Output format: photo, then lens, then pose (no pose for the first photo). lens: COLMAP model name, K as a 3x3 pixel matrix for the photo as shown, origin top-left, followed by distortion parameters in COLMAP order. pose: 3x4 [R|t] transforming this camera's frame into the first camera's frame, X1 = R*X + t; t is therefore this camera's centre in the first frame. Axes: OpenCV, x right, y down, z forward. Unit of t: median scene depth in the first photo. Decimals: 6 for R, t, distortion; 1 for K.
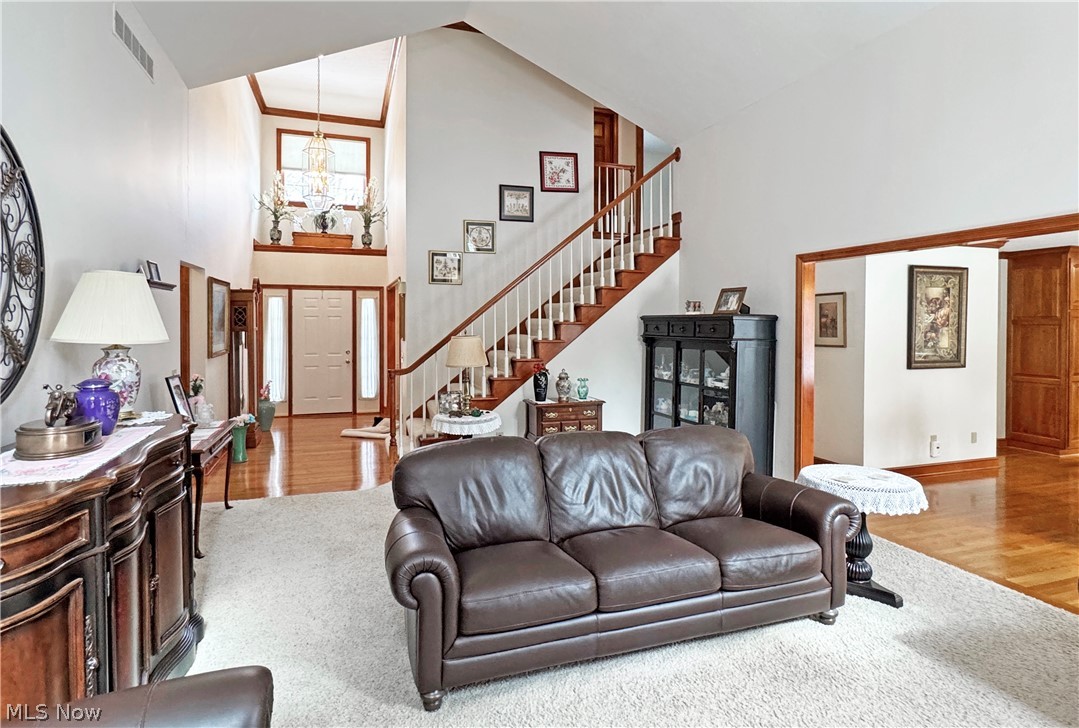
lens RADIAL K [[584.4, 0, 549.3], [0, 584.4, 328.7], [0, 0, 1]] dist [-0.006772, -0.000864]
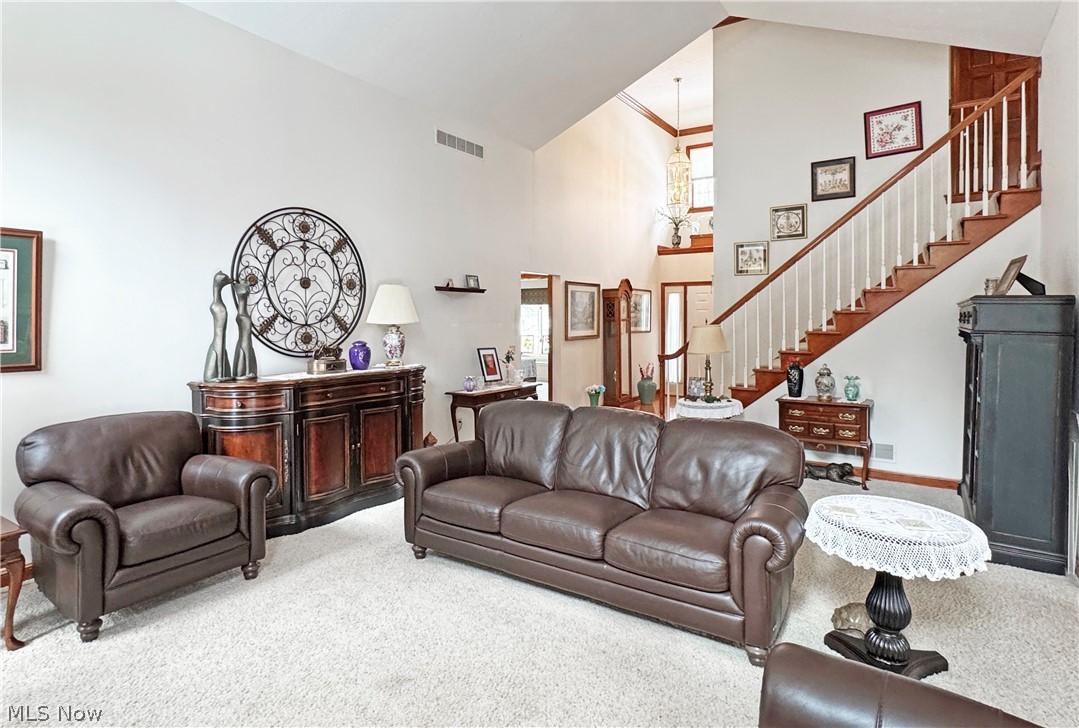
lens RADIAL K [[583.9, 0, 538.6], [0, 583.9, 328.6], [0, 0, 1]] dist [0.000680, -0.000469]
pose [[0.600410, 0.012115, -0.799600, 0.303946], [-0.005290, 0.999924, 0.011178, 0.005005], [0.799675, -0.002482, 0.600428, 0.078757]]
